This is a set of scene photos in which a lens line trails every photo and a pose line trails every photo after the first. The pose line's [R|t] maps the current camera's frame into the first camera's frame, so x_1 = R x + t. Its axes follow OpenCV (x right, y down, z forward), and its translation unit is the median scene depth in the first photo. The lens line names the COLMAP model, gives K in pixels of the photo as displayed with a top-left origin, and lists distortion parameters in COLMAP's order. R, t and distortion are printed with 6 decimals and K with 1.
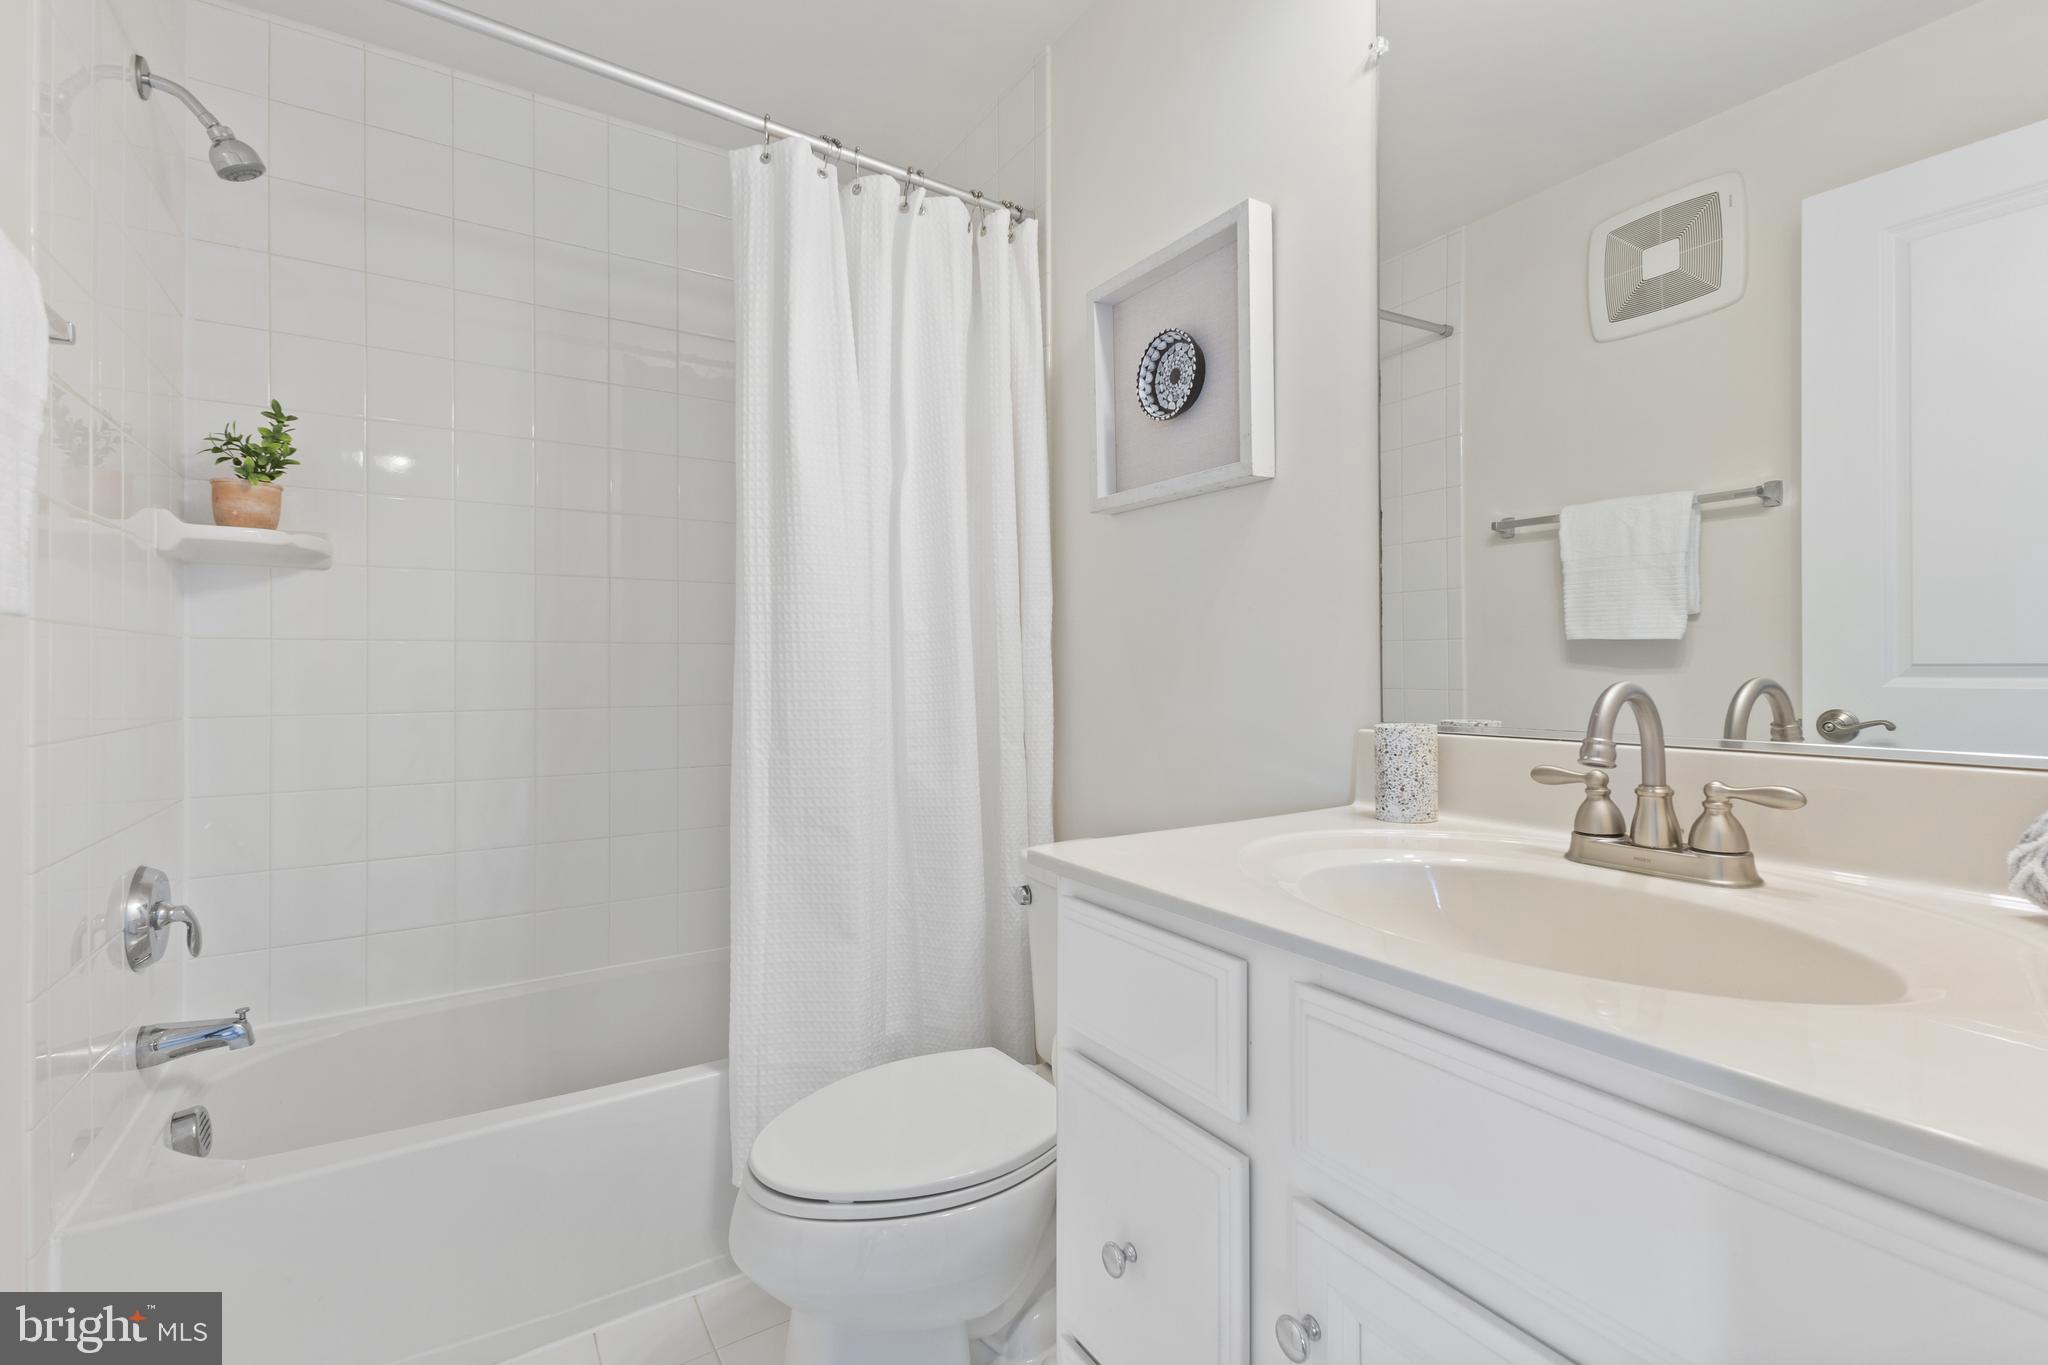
lens RADIAL K [[889.7, 0, 1030.6], [0, 889.7, 666.7], [0, 0, 1]] dist [0.013541, -0.003662]
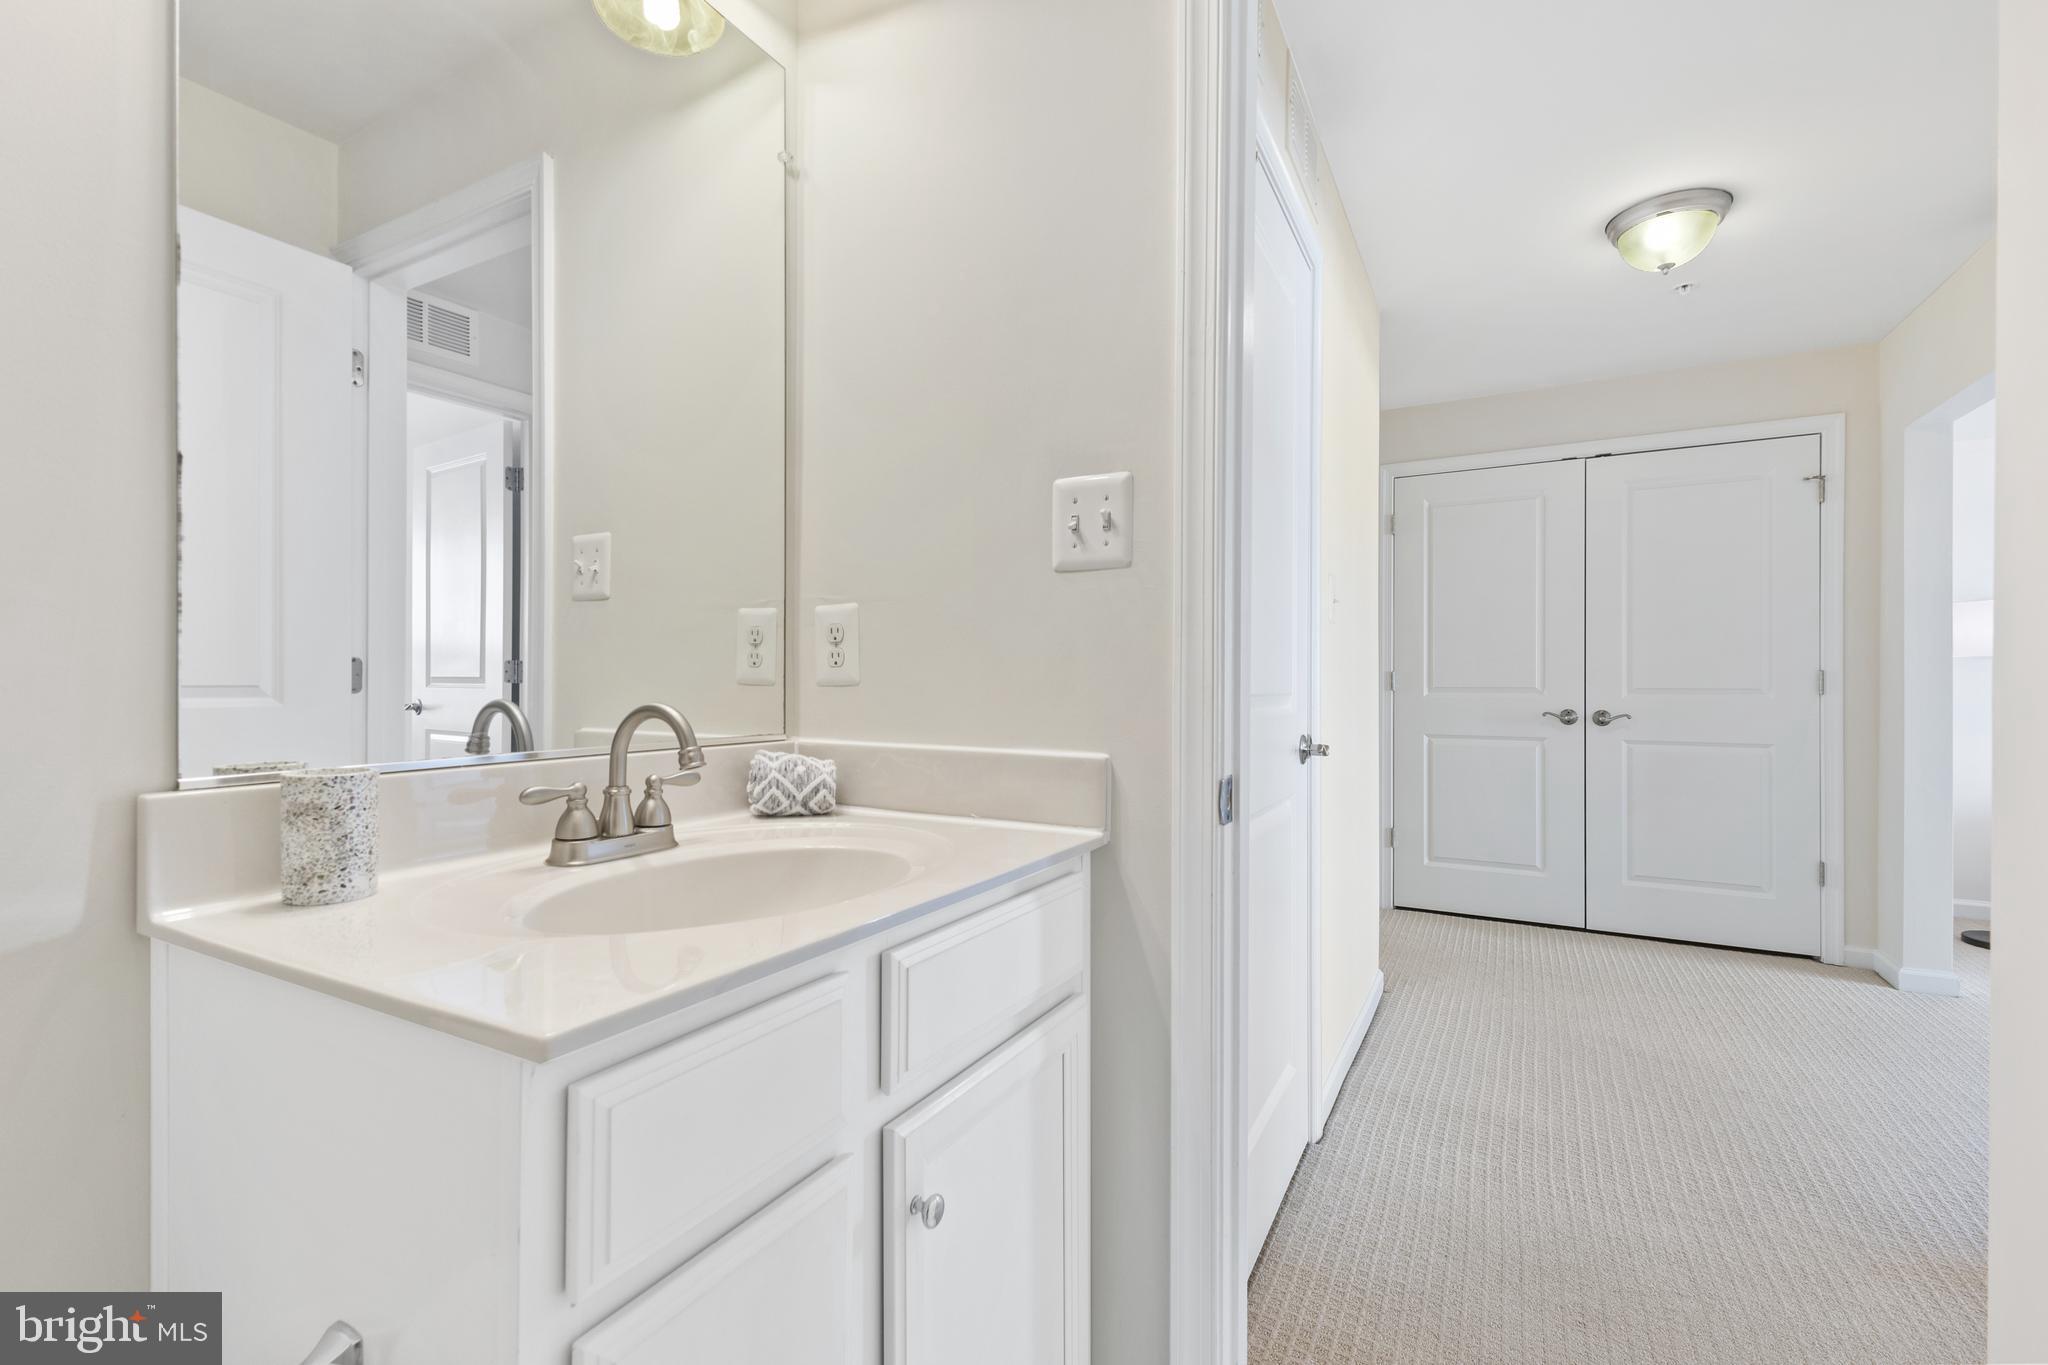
lens RADIAL K [[889.7, 0, 1025.4], [0, 889.7, 686.1], [0, 0, 1]] dist [0.013541, -0.003662]
pose [[-0.484759, 0.004440, 0.874636, -0.644376], [0.002971, 0.999990, -0.003429, 0.001615], [-0.874643, 0.000936, -0.484768, 1.112273]]
